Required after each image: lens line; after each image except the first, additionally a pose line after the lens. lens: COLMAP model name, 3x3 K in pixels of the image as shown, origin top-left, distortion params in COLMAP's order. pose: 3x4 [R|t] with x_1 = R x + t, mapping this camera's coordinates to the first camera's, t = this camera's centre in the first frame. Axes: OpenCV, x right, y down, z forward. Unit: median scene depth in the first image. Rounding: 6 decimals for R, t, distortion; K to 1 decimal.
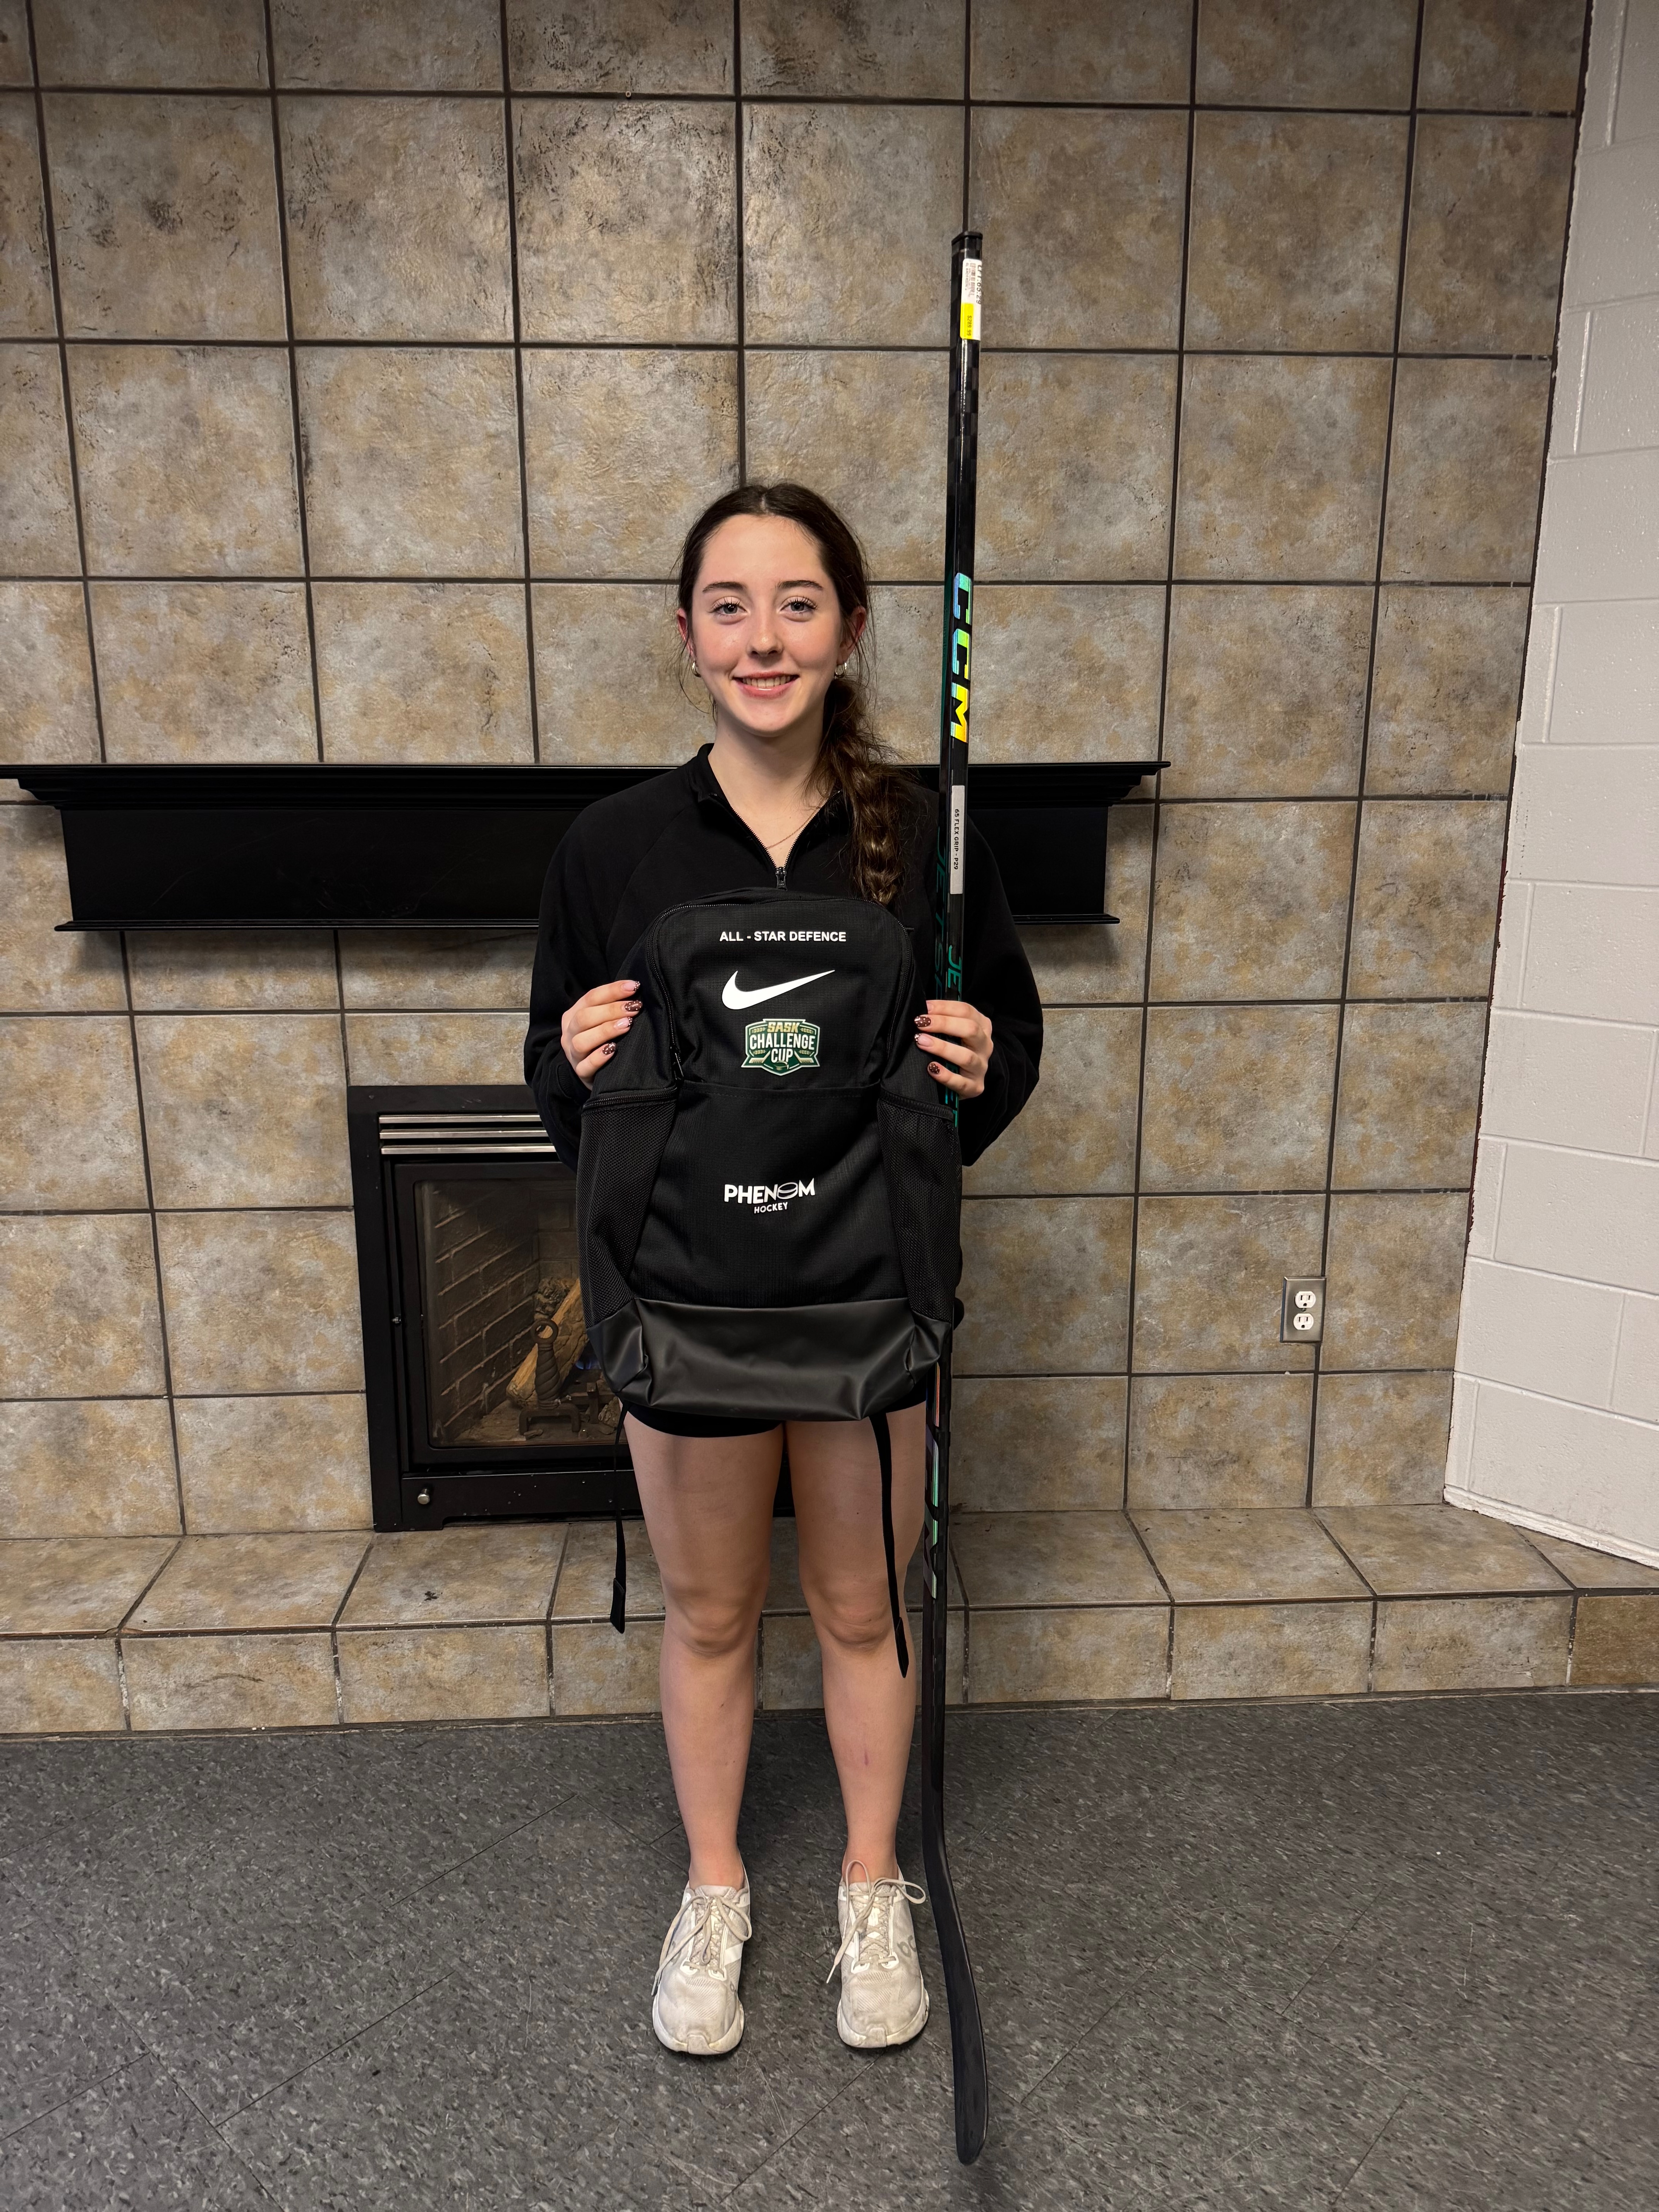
lens RADIAL K [[1579.7, 0, 819.9], [0, 1579.7, 1115.3], [0, 0, 1]] dist [0.007755, -0.019379]
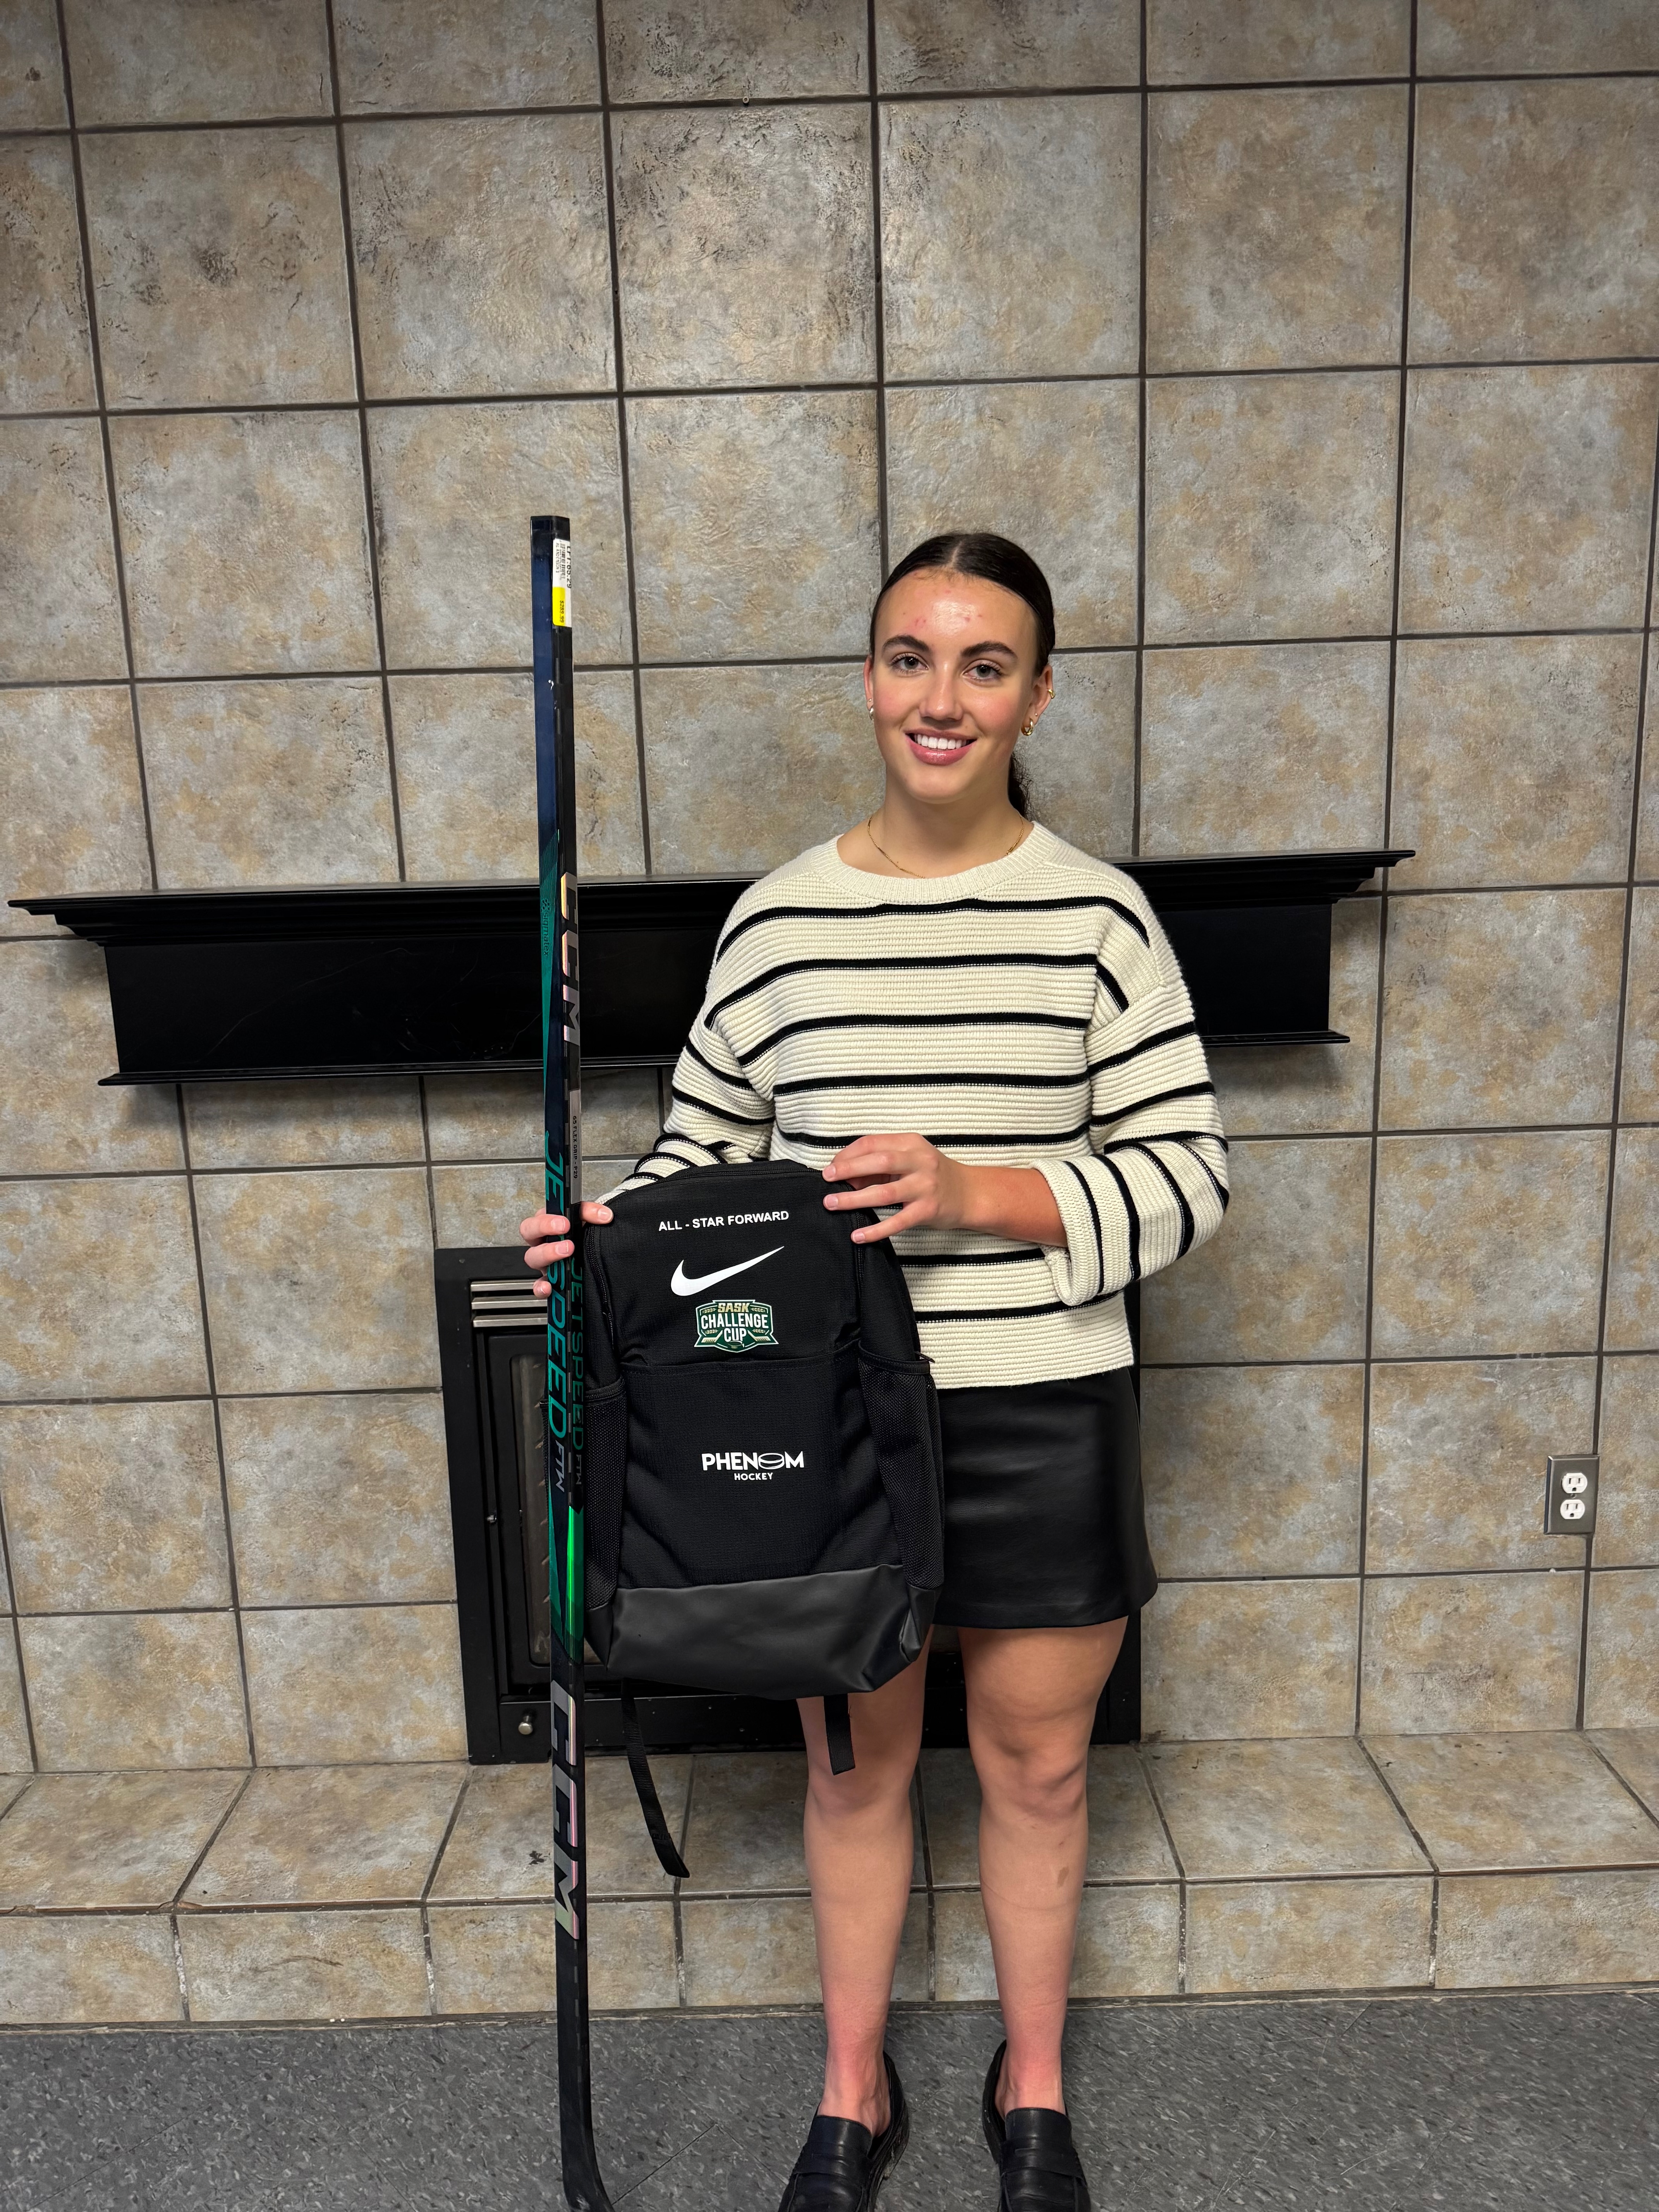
lens RADIAL K [[1579.7, 0, 818.2], [0, 1579.7, 1108.0], [0, 0, 1]] dist [0.007755, -0.019379]
pose [[0.998164, -0.021478, -0.056628, -0.042701], [0.019070, 0.998905, -0.042721, -0.059477], [0.057483, 0.041562, 0.997481, 0.160631]]
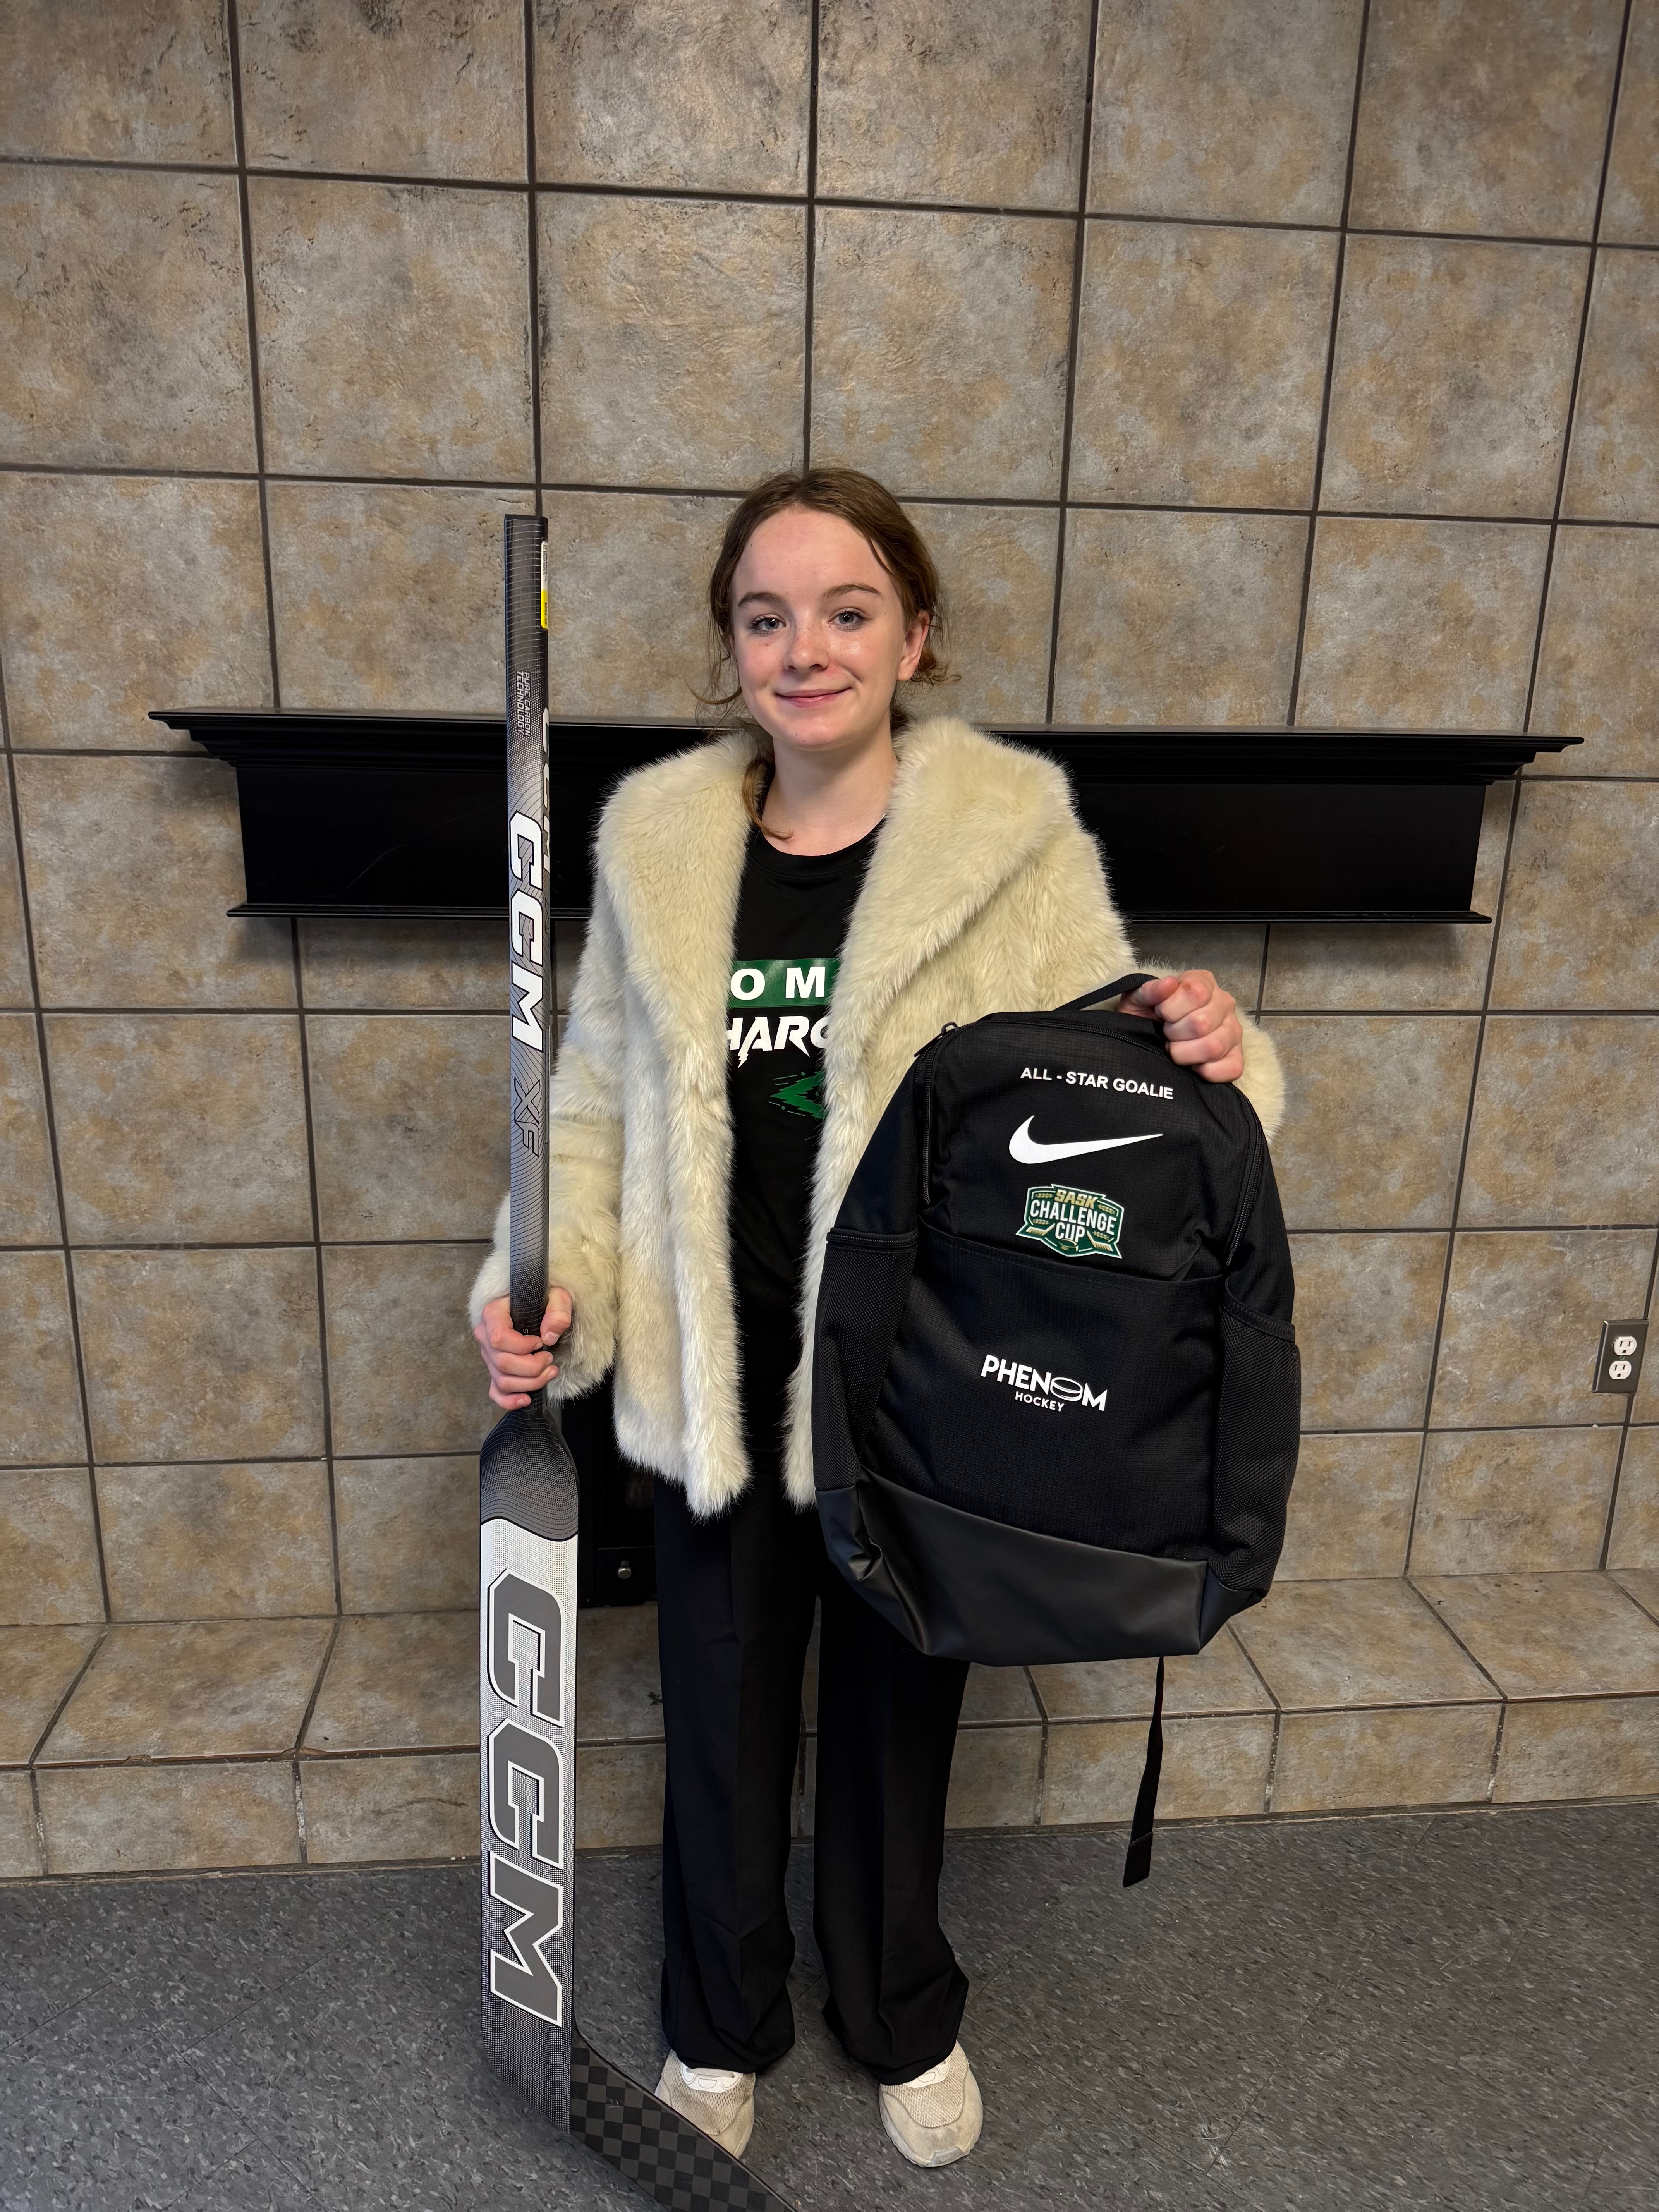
lens RADIAL K [[1579.7, 0, 817.2], [0, 1579.7, 1104.6], [0, 0, 1]] dist [0.007755, -0.019379]
pose [[0.998491, 0.010532, 0.053899, -0.221256], [-0.012976, 0.998893, 0.045208, -0.059972], [-0.053363, -0.045840, 0.997523, 0.166760]]
